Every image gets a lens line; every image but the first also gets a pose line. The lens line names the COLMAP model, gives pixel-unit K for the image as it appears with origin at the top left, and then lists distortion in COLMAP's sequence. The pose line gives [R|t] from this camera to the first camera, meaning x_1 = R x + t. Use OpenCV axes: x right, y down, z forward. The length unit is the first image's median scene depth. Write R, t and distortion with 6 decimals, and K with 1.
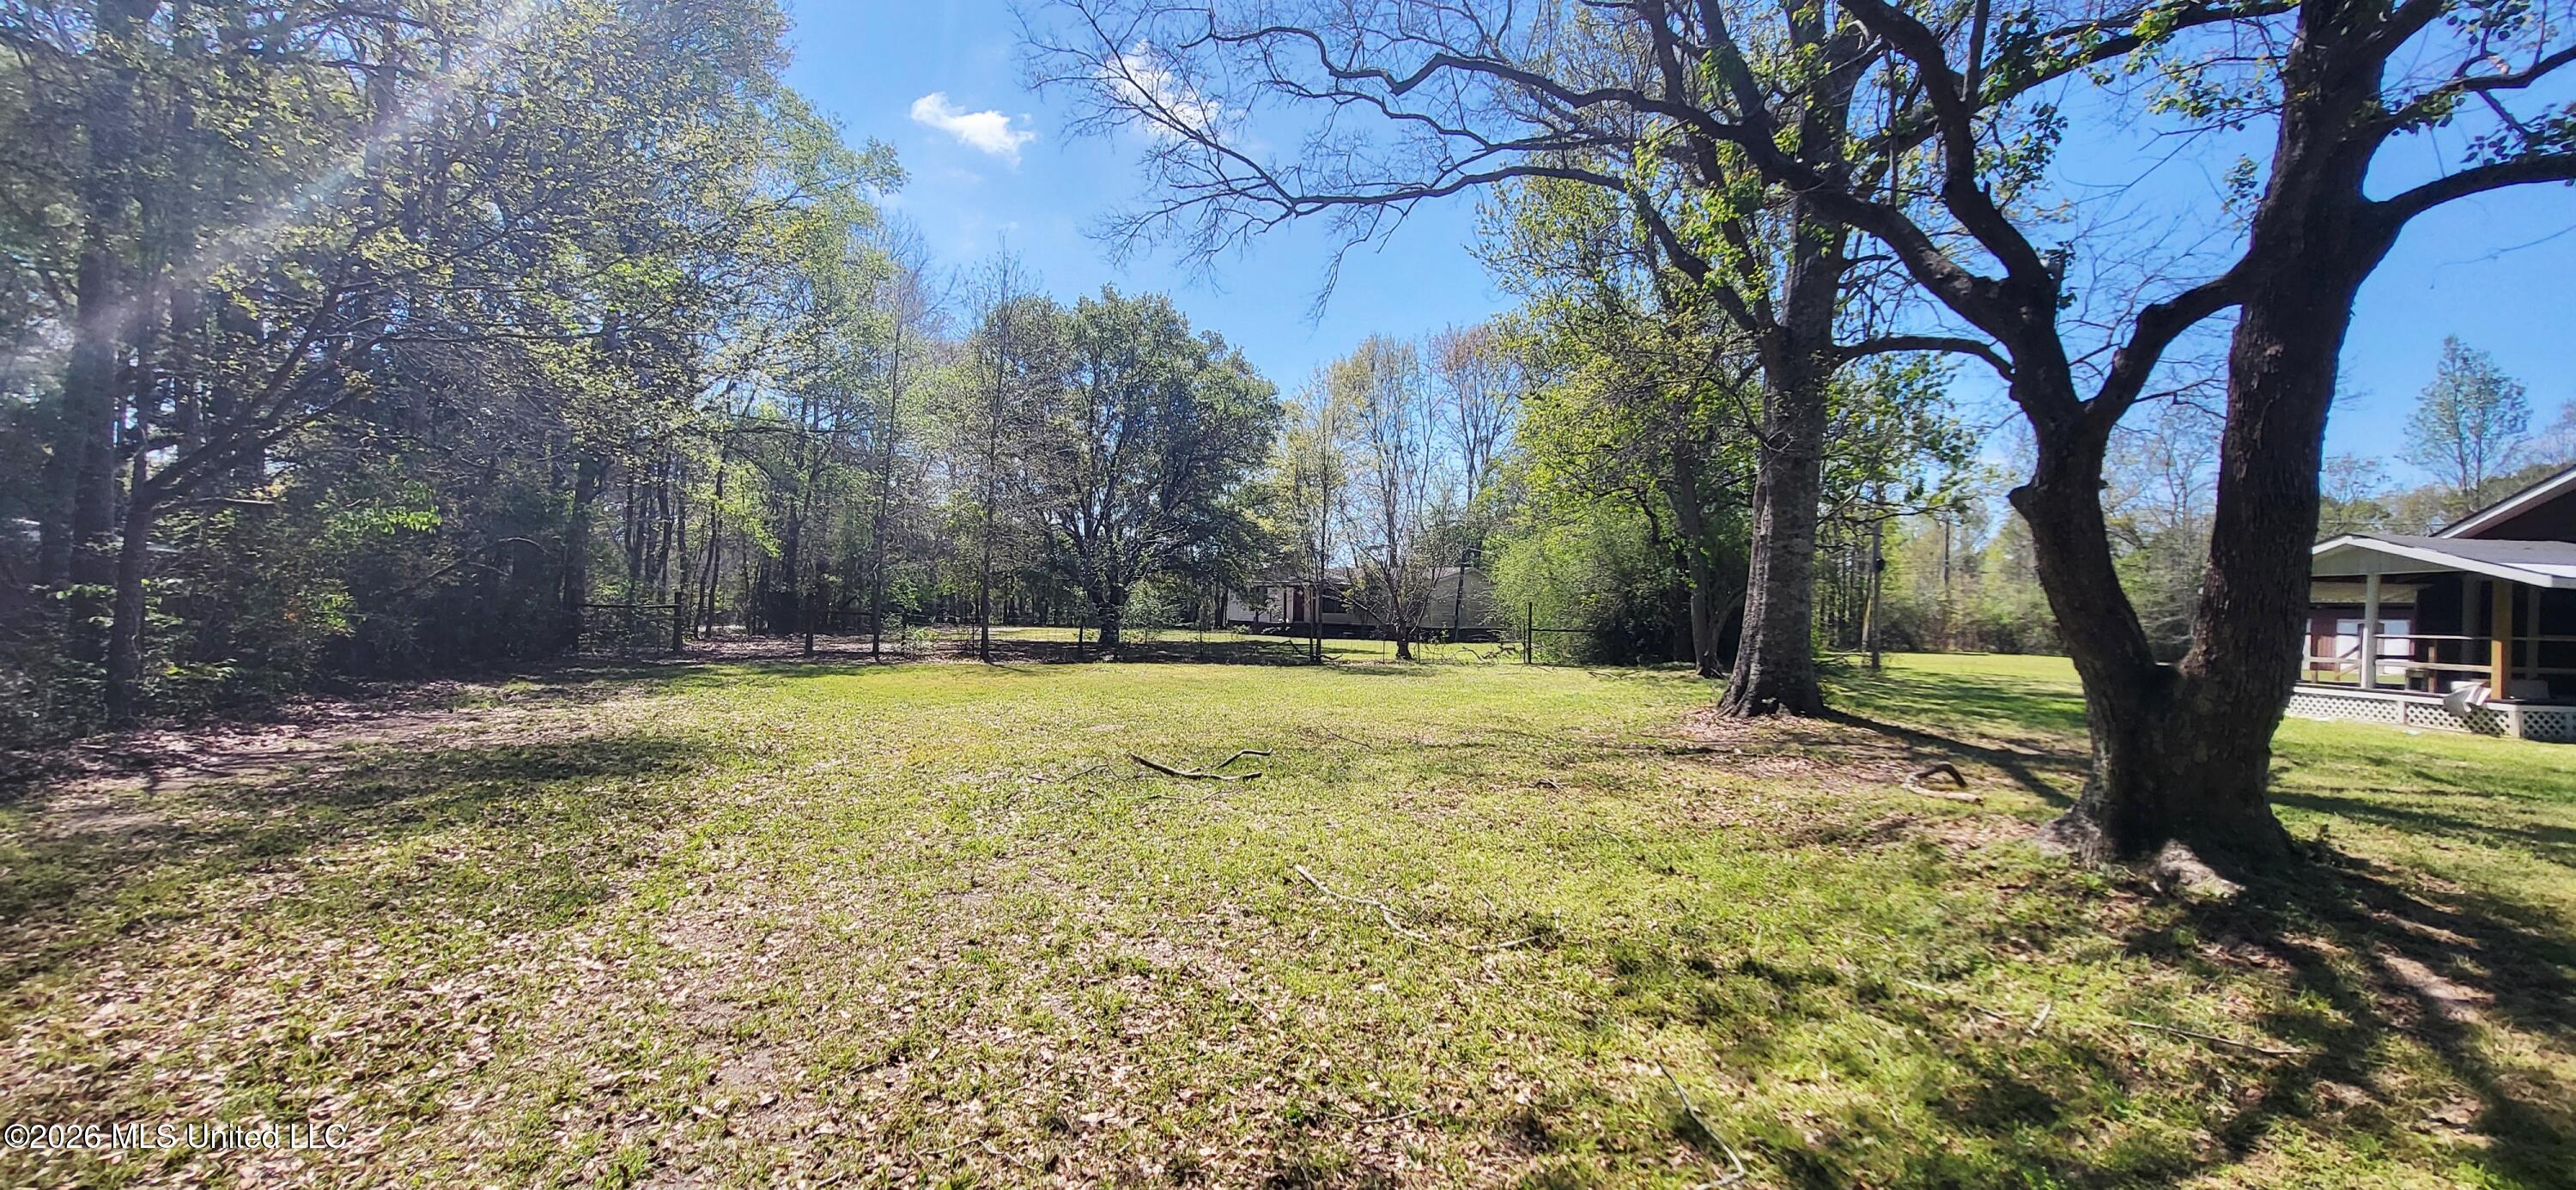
lens RADIAL K [[1014.4, 0, 1304.0], [0, 1014.4, 603.2], [0, 0, 1]] dist [0.001364, 0.000271]
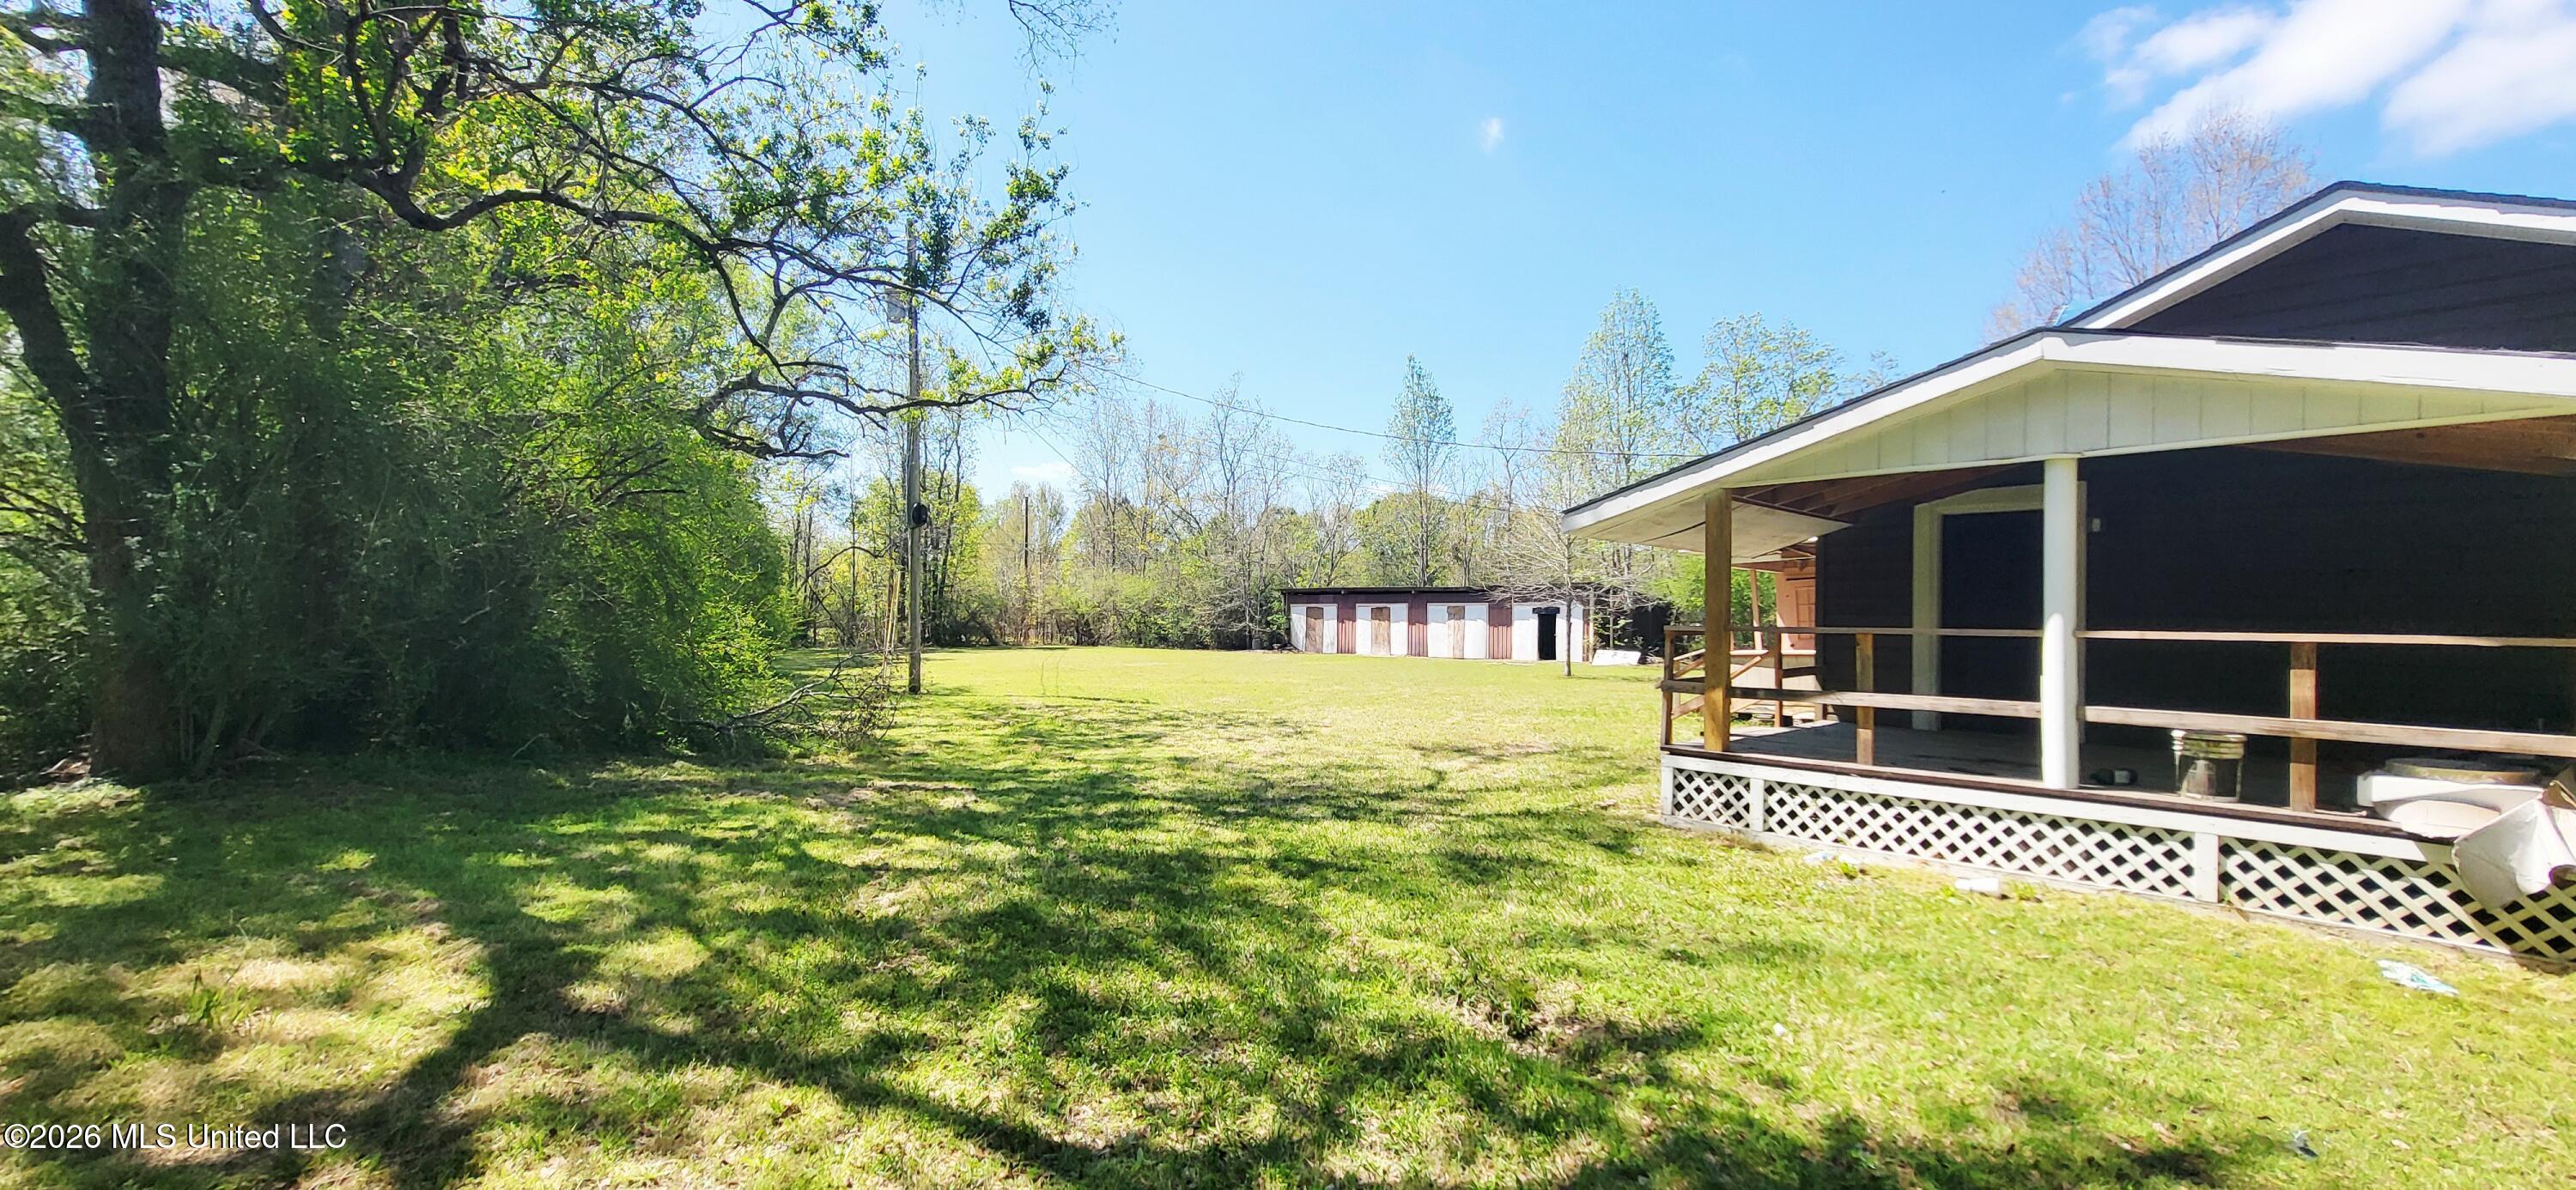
lens RADIAL K [[1014.4, 0, 1295.8], [0, 1014.4, 608.0], [0, 0, 1]] dist [0.001364, 0.000271]
pose [[0.680897, -0.009593, 0.732317, 0.160703], [0.000558, 0.999921, 0.012580, 0.004760], [-0.732379, -0.008157, 0.680848, 0.250015]]
